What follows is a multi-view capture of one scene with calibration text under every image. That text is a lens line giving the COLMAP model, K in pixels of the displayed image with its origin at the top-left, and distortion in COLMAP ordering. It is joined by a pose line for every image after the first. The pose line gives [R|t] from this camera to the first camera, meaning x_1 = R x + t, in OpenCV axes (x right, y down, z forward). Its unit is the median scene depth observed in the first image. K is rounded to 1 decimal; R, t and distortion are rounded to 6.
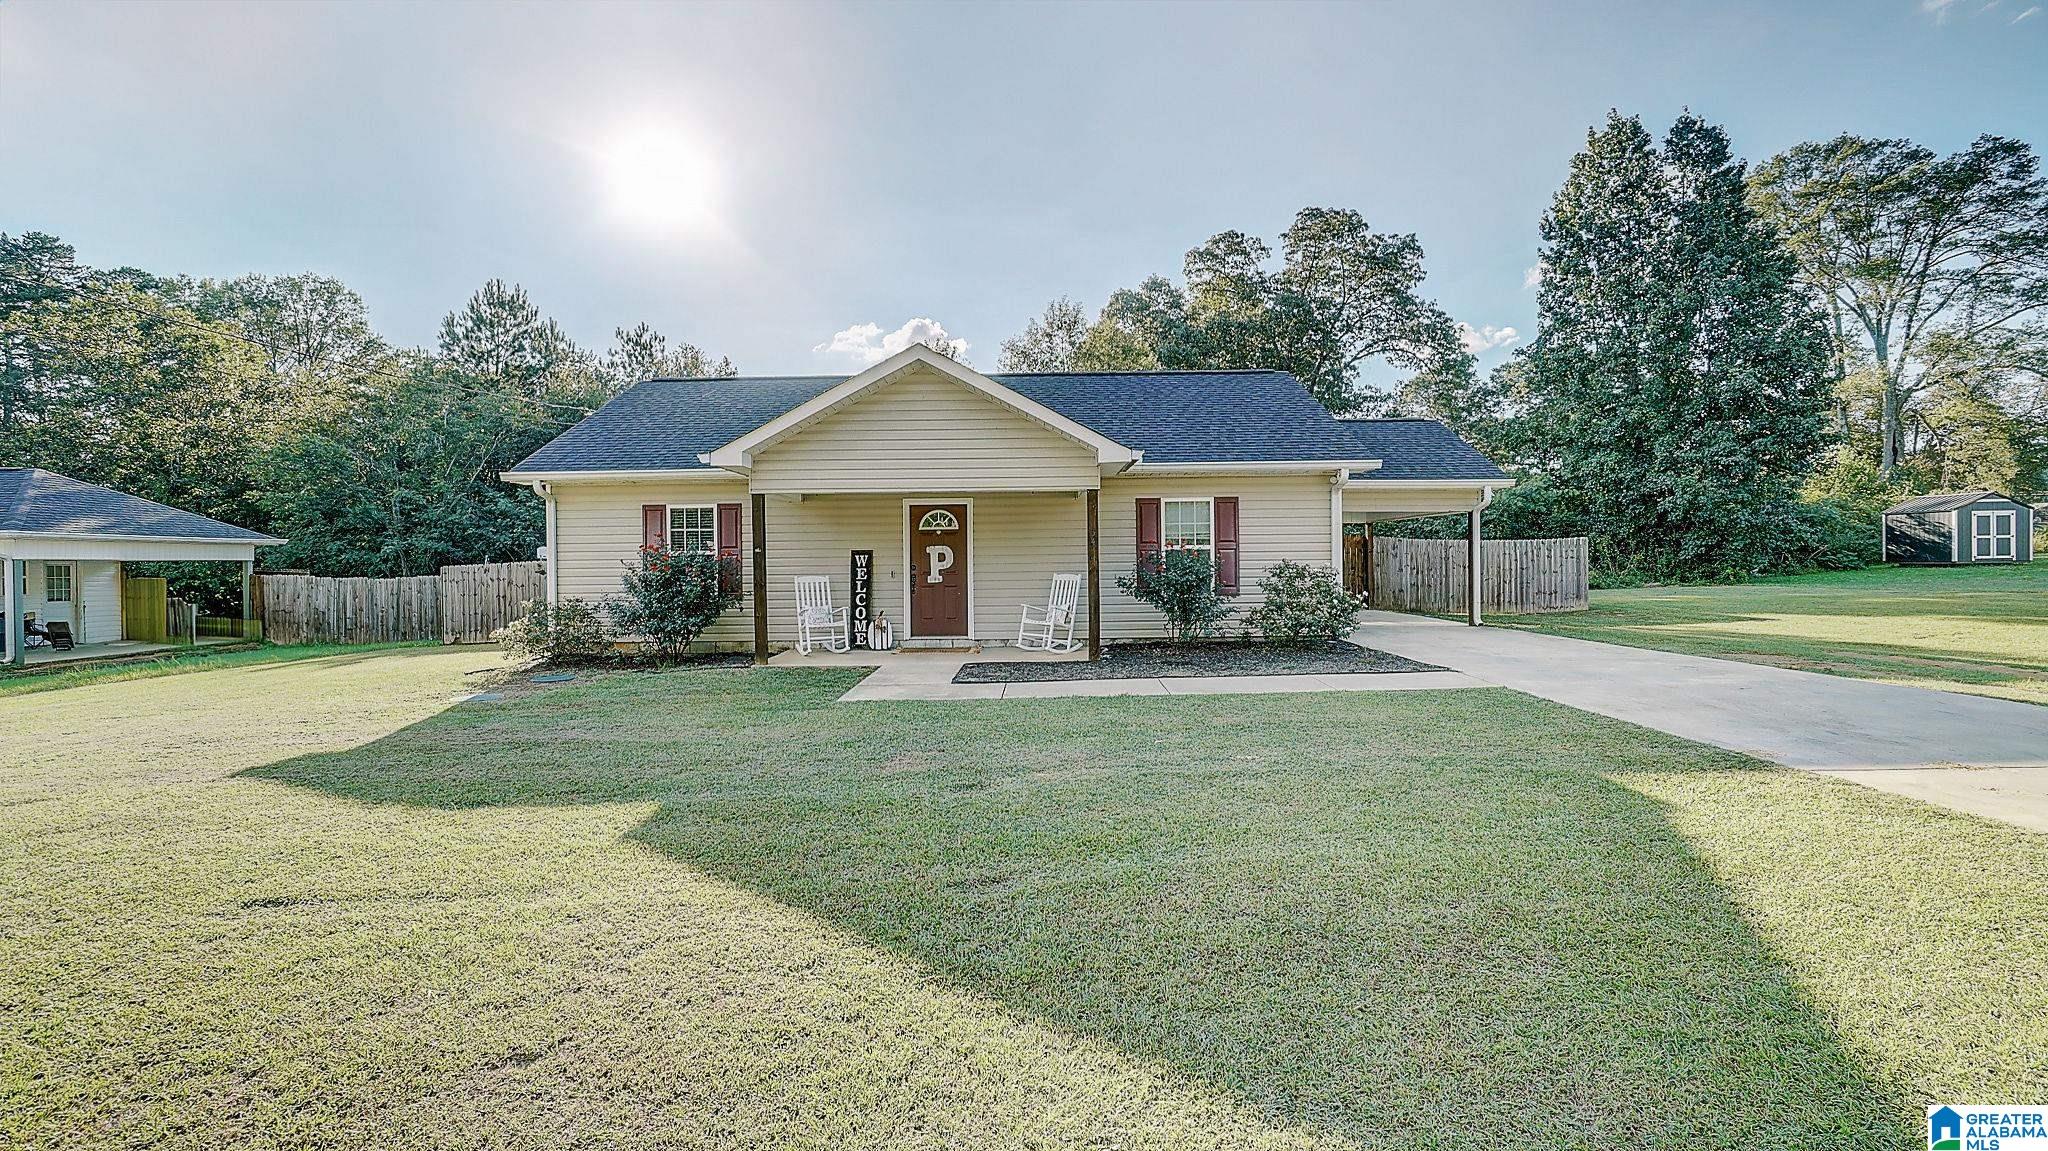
lens RADIAL K [[903.2, 0, 1018.6], [0, 903.2, 566.9], [0, 0, 1]] dist [-0.066277, 0.025028]
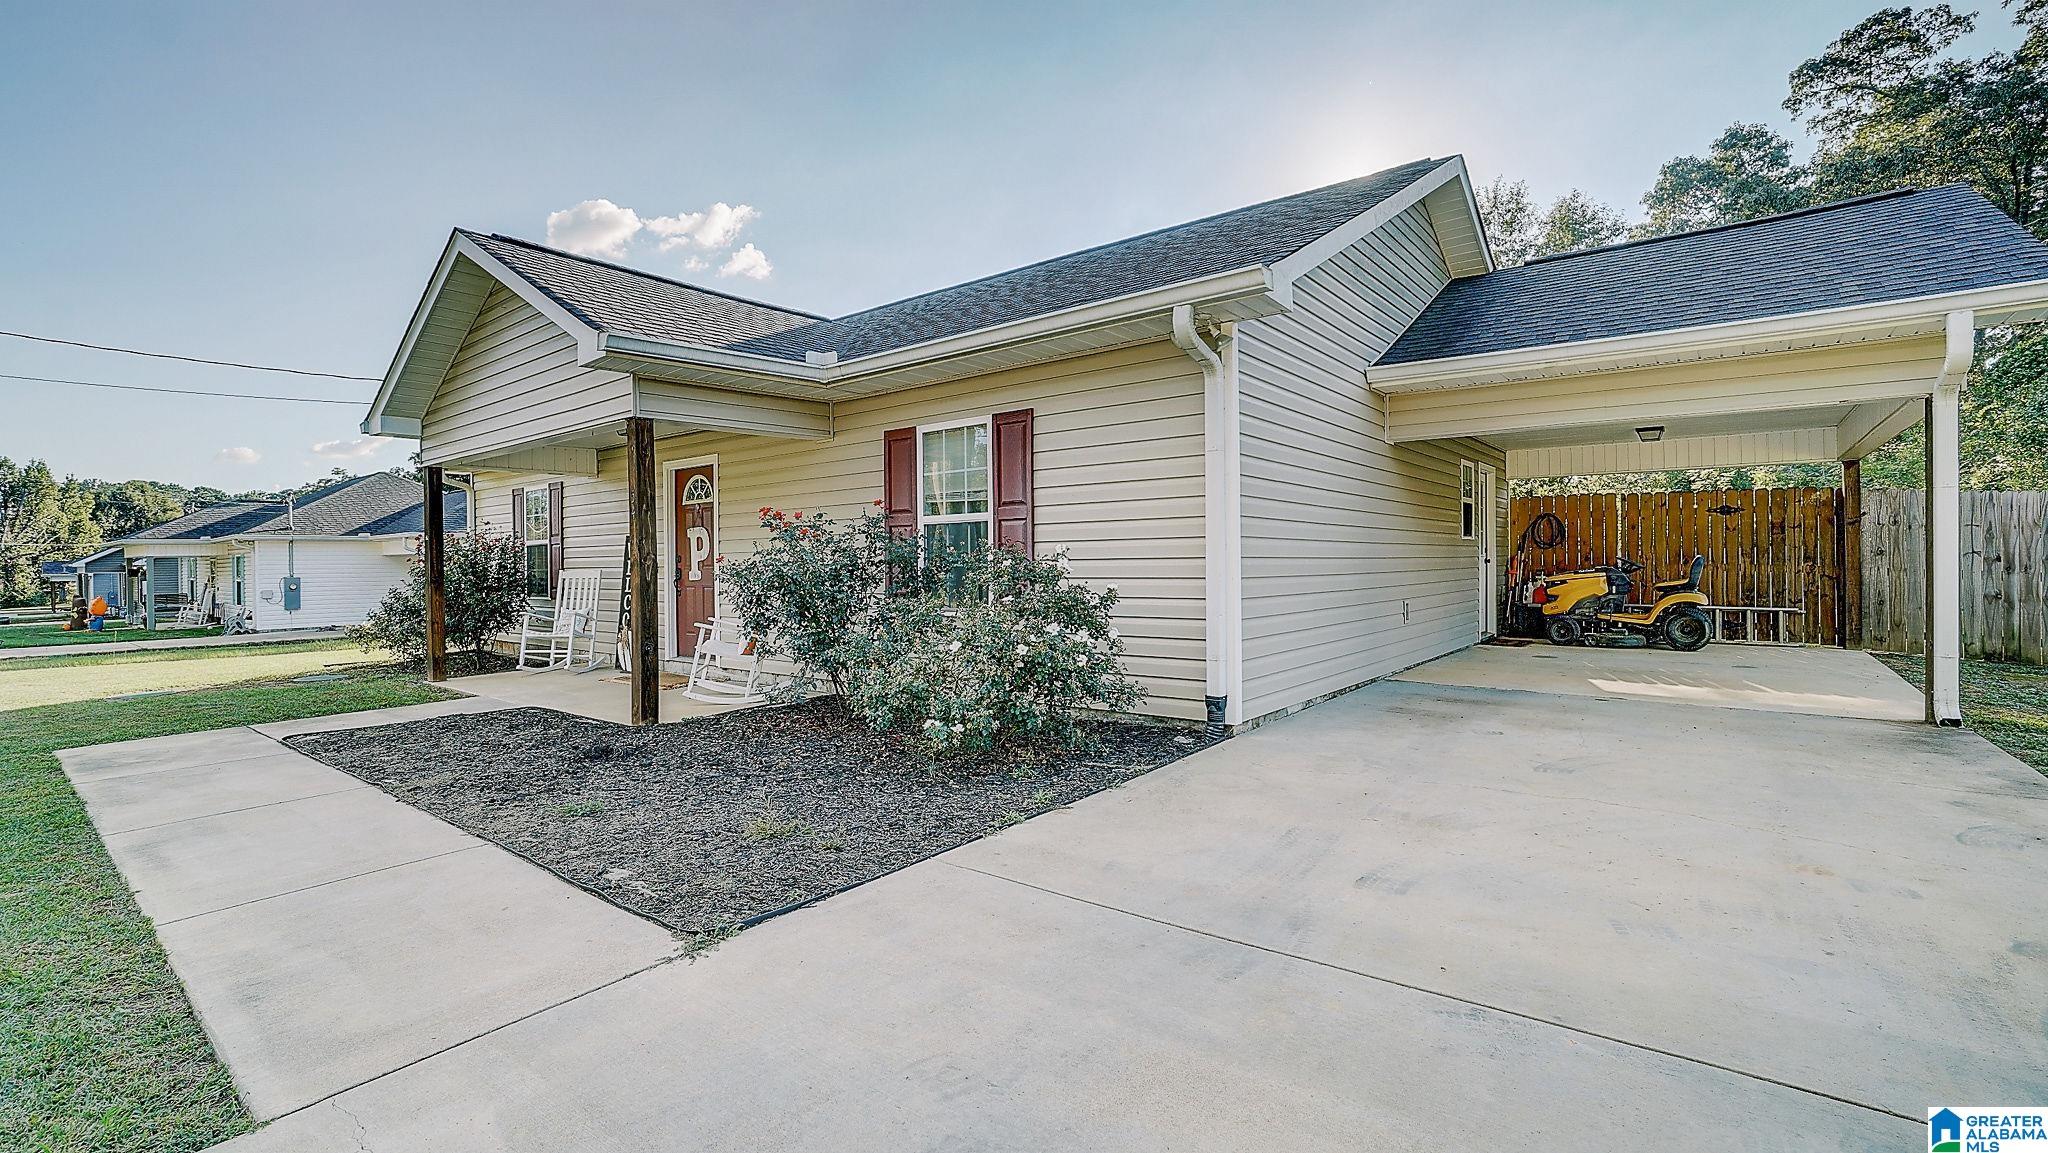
lens RADIAL K [[903.2, 0, 1018.6], [0, 903.2, 567.9], [0, 0, 1]] dist [-0.066277, 0.025028]
pose [[0.789241, 0.005193, -0.614062, 0.349390], [0.001809, 0.999940, 0.010781, 0.000538], [0.614081, -0.009619, 0.789184, 0.408755]]
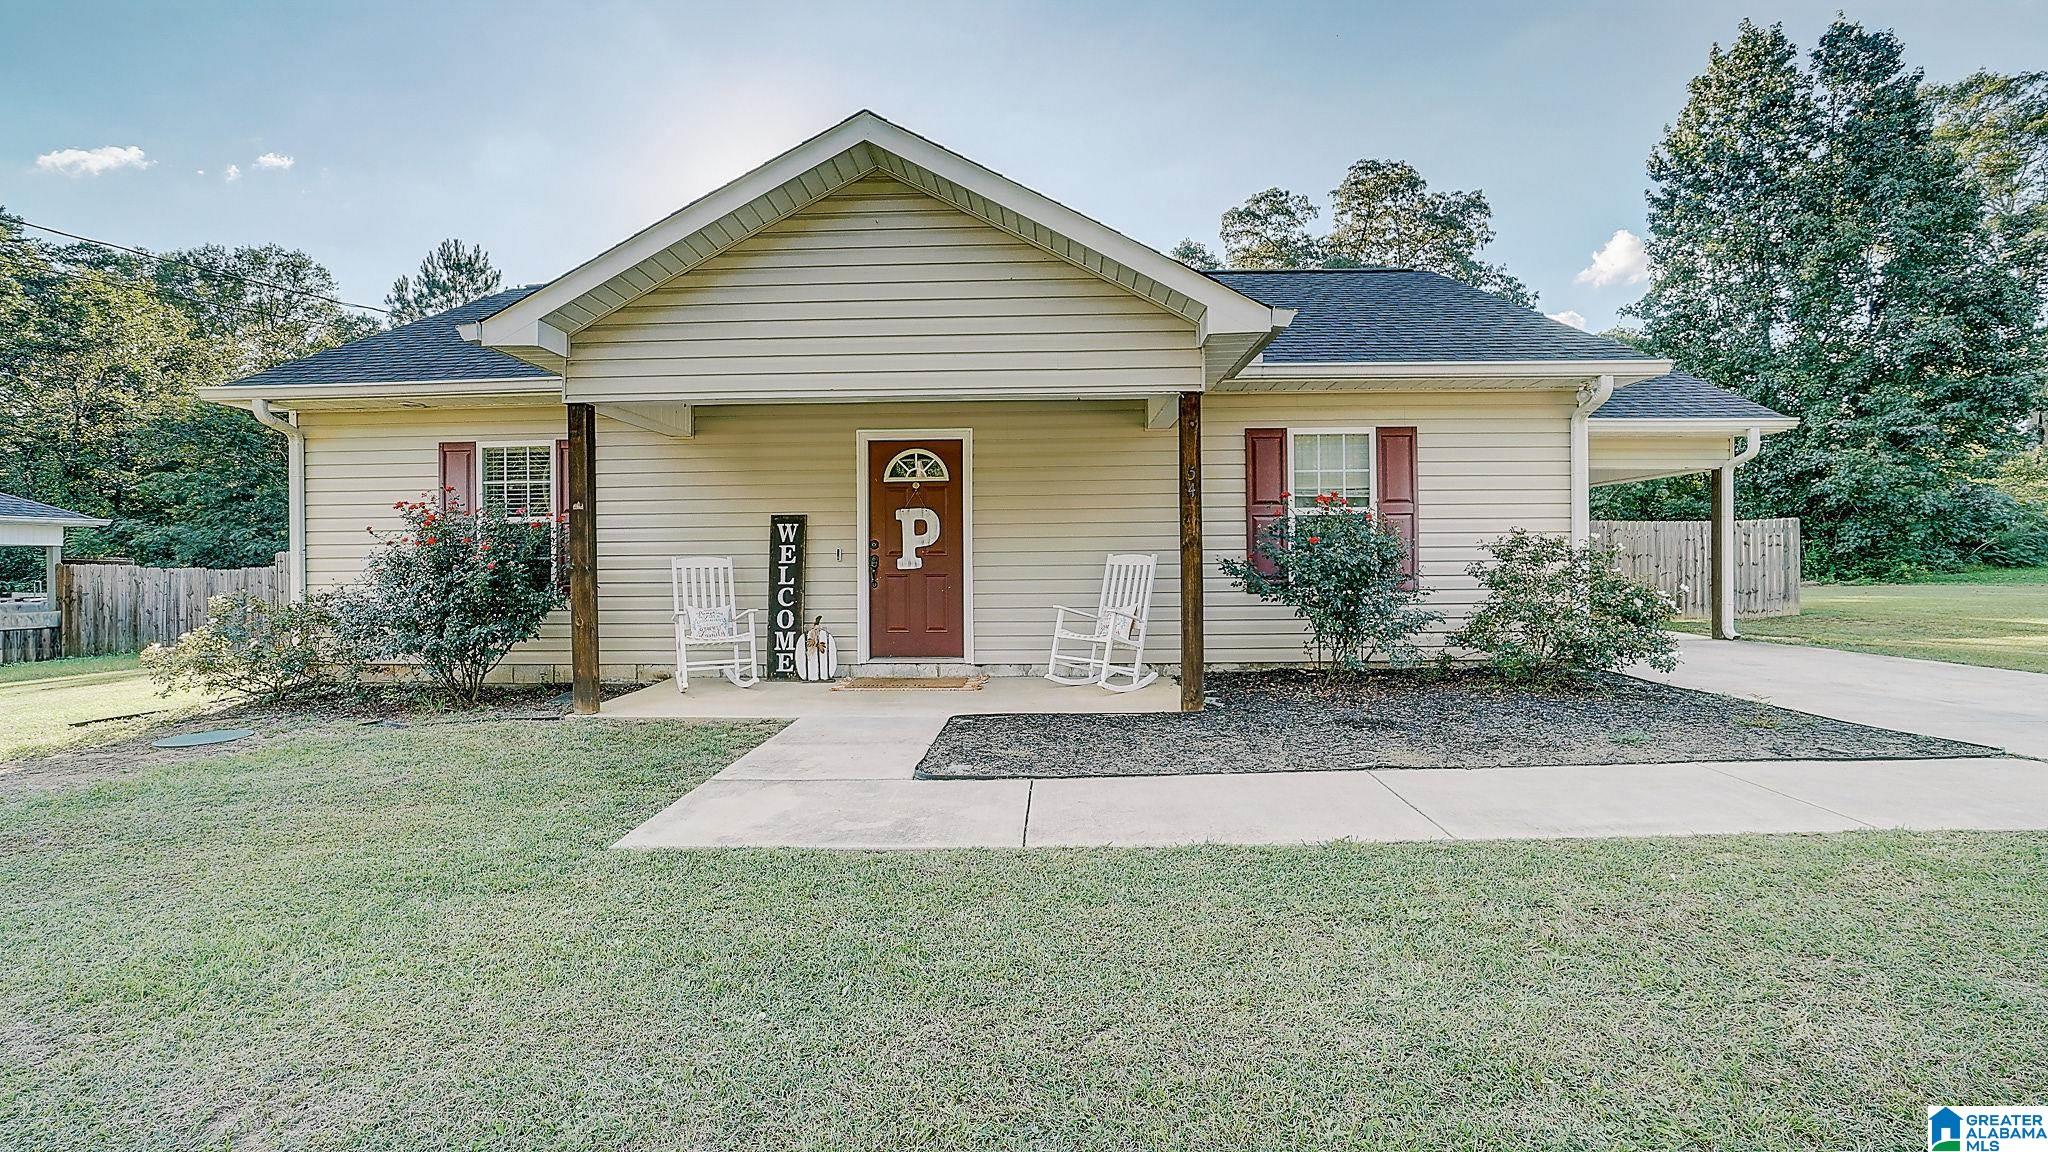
lens RADIAL K [[903.2, 0, 1018.6], [0, 903.2, 567.4], [0, 0, 1]] dist [-0.066277, 0.025028]
pose [[0.999853, 0.002720, -0.016934, -0.006333], [-0.002712, 0.999996, 0.000486, 0.010473], [0.016935, -0.000440, 0.999856, 0.266035]]
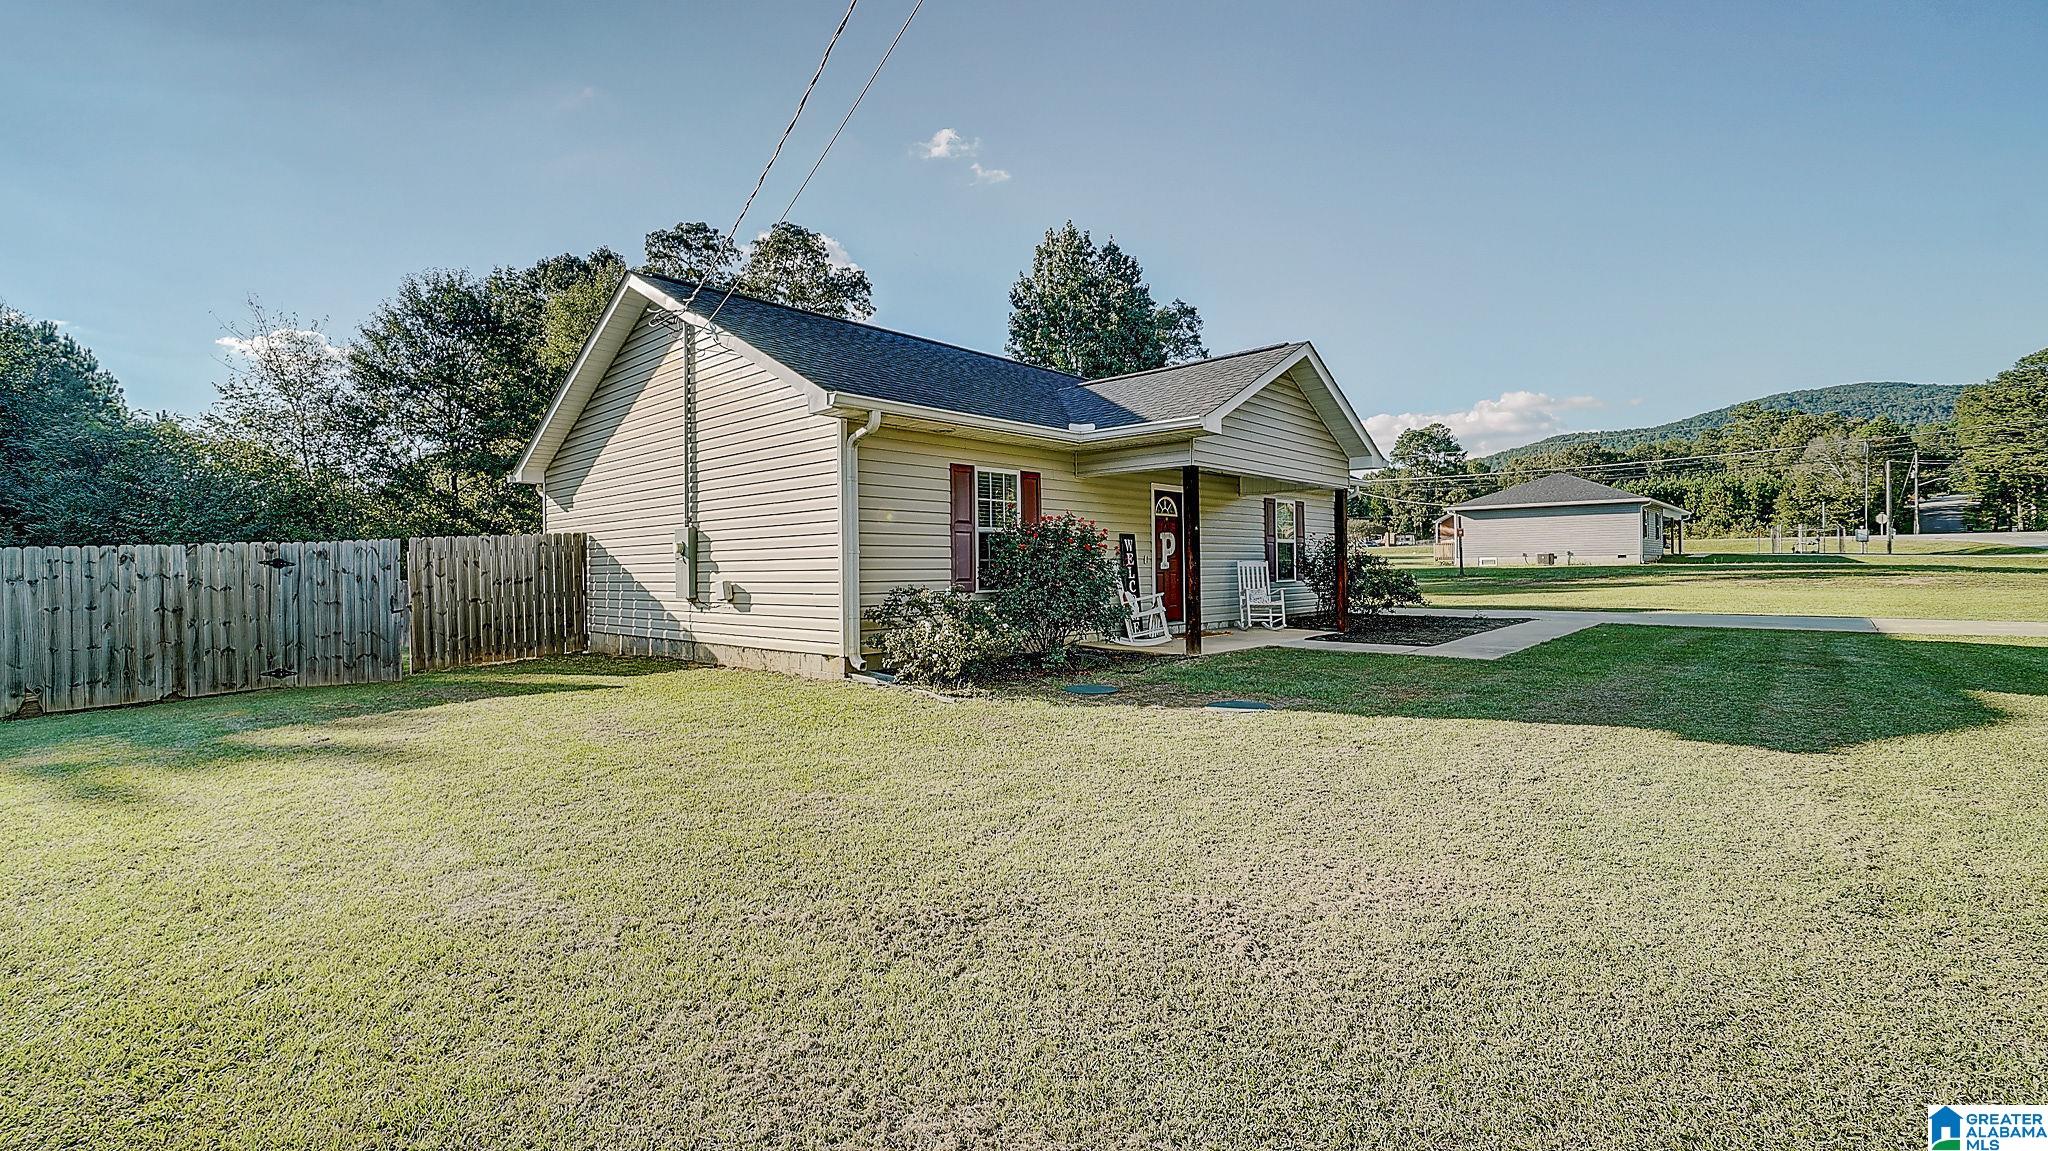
lens RADIAL K [[903.2, 0, 1018.6], [0, 903.2, 566.9], [0, 0, 1]] dist [-0.066277, 0.025028]
pose [[0.665196, 0.005973, 0.746644, -0.631456], [0.006776, 0.999879, -0.014036, 0.018794], [-0.746638, 0.014397, 0.665075, 0.305688]]
